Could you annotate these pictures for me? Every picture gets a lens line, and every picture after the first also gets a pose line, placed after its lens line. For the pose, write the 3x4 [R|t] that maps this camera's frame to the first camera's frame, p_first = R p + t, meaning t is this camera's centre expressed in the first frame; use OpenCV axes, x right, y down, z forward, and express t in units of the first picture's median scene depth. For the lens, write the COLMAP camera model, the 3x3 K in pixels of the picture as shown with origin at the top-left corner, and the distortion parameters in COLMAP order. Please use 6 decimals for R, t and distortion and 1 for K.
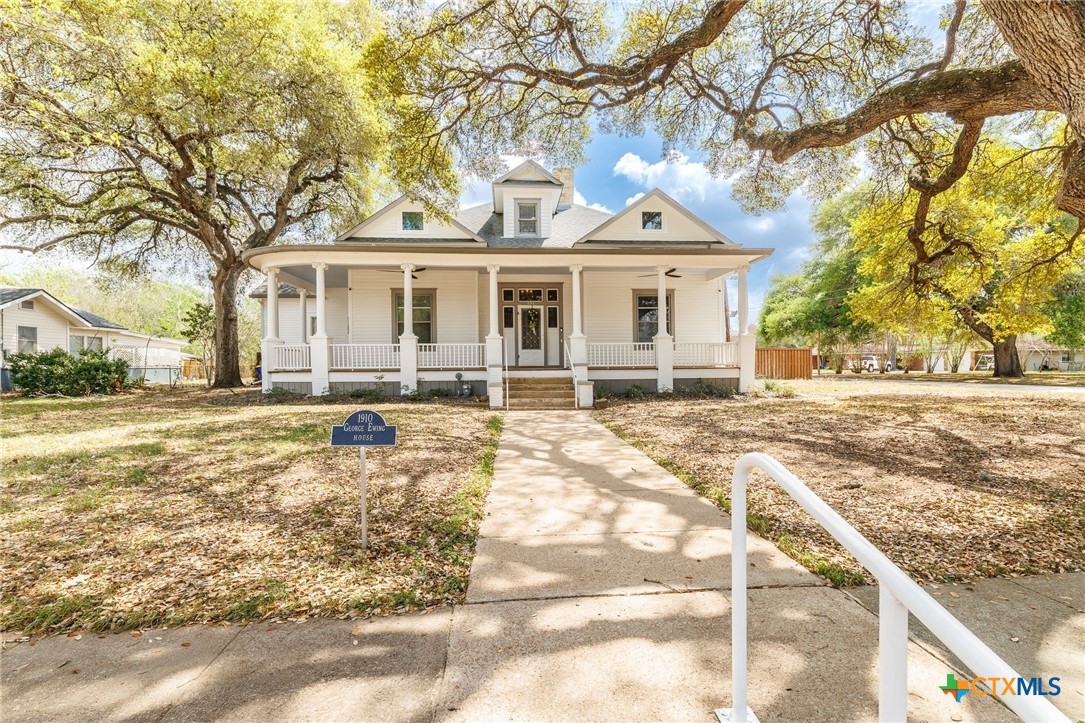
lens RADIAL K [[490.8, 0, 542.5], [0, 490.8, 361.5], [0, 0, 1]] dist [0.059224, -0.000064]
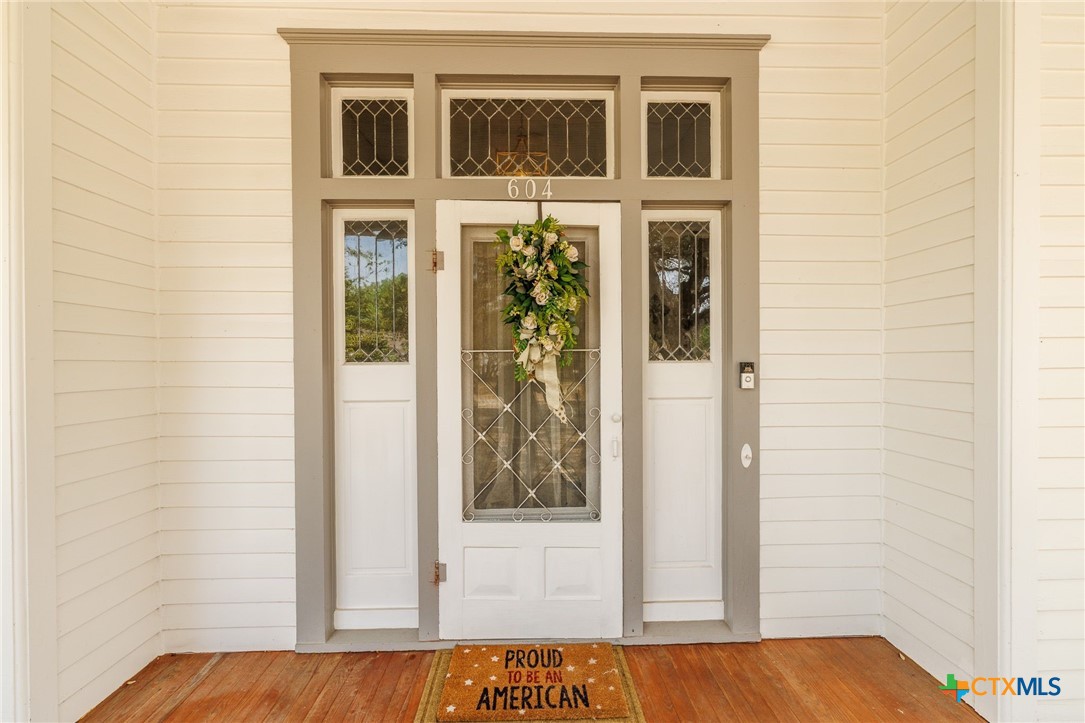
lens RADIAL K [[470.0, 0, 542.5], [0, 470.0, 361.5], [0, 0, 1]] dist [0.000447, 0.000089]
pose [[0.999107, 0.004362, -0.042022, -0.015863], [-0.004232, 0.999986, 0.003177, -0.076412], [0.042035, -0.002996, 0.999112, 0.952166]]
